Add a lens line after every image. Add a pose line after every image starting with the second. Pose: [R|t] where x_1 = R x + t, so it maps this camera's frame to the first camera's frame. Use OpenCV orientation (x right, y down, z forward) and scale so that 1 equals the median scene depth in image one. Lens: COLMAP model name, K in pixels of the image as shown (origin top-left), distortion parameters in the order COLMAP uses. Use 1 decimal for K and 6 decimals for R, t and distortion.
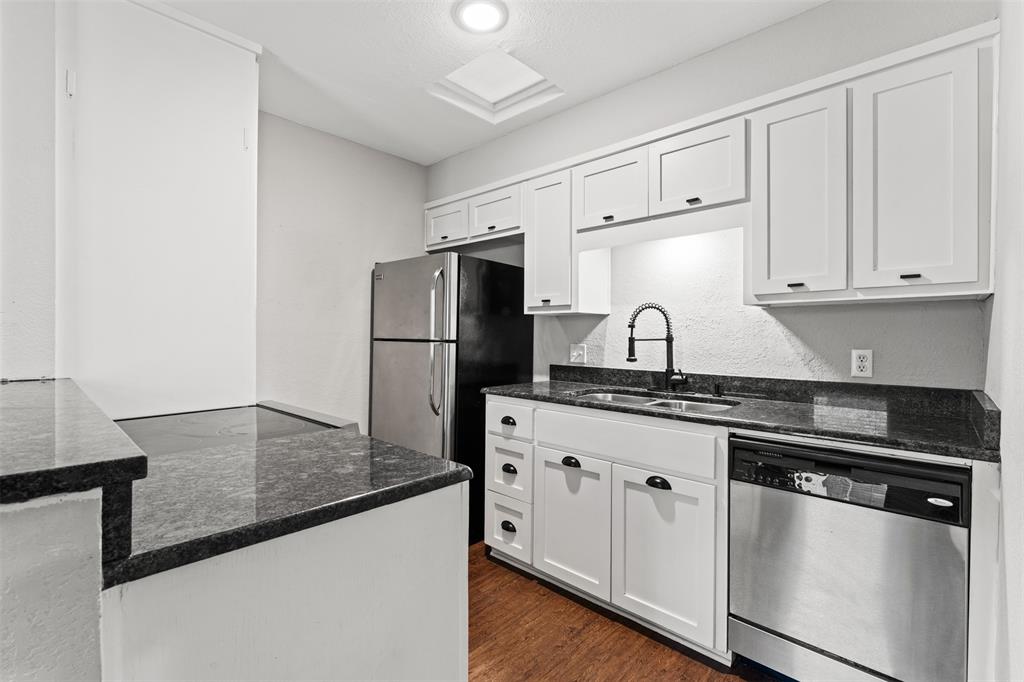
lens RADIAL K [[458.0, 0, 508.2], [0, 458.0, 338.4], [0, 0, 1]] dist [0.002293, 0.000097]
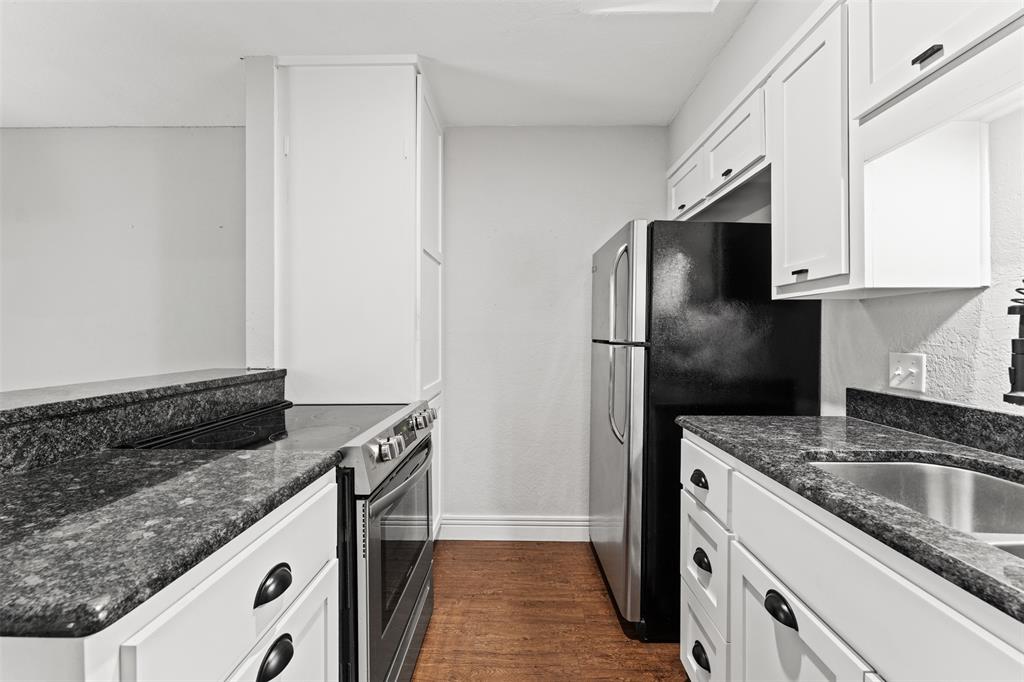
lens RADIAL K [[407.7, 0, 514.0], [0, 407.7, 333.2], [0, 0, 1]] dist [-0.003159, 0.000135]
pose [[0.670698, -0.006958, -0.741698, 0.213730], [-0.003748, 0.999911, -0.012769, -0.001625], [0.741721, 0.011344, 0.670612, 0.422615]]
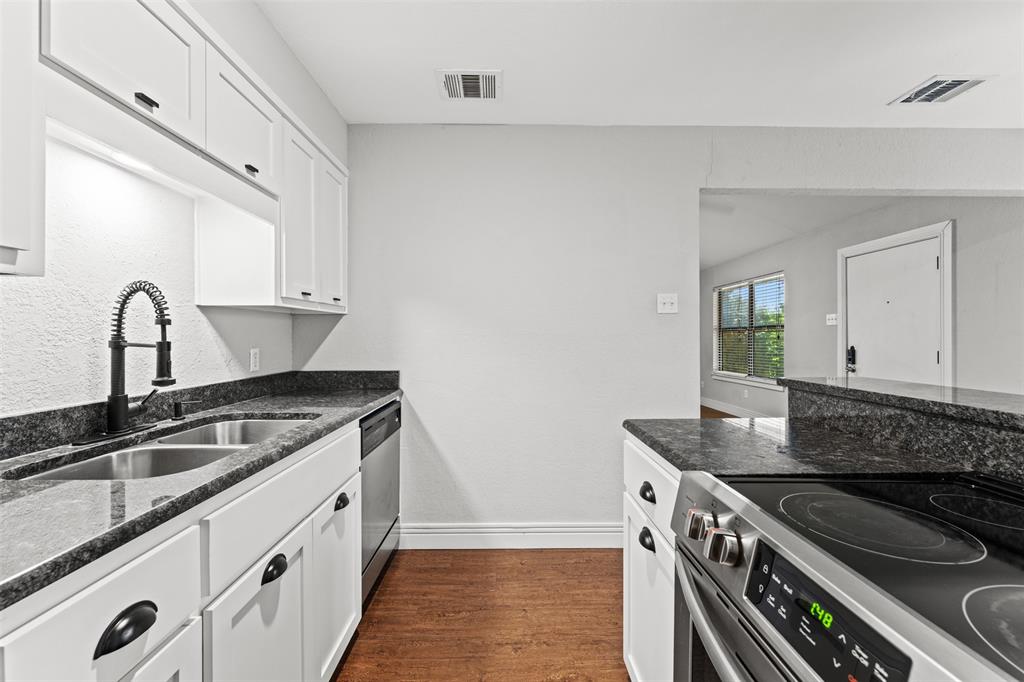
lens RADIAL K [[407.7, 0, 507.9], [0, 407.7, 336.7], [0, 0, 1]] dist [-0.003159, 0.000135]
pose [[-0.695219, -0.004784, 0.718782, -0.332249], [0.006070, 0.999903, 0.012526, -0.010996], [-0.718773, 0.013071, -0.695122, 0.923933]]
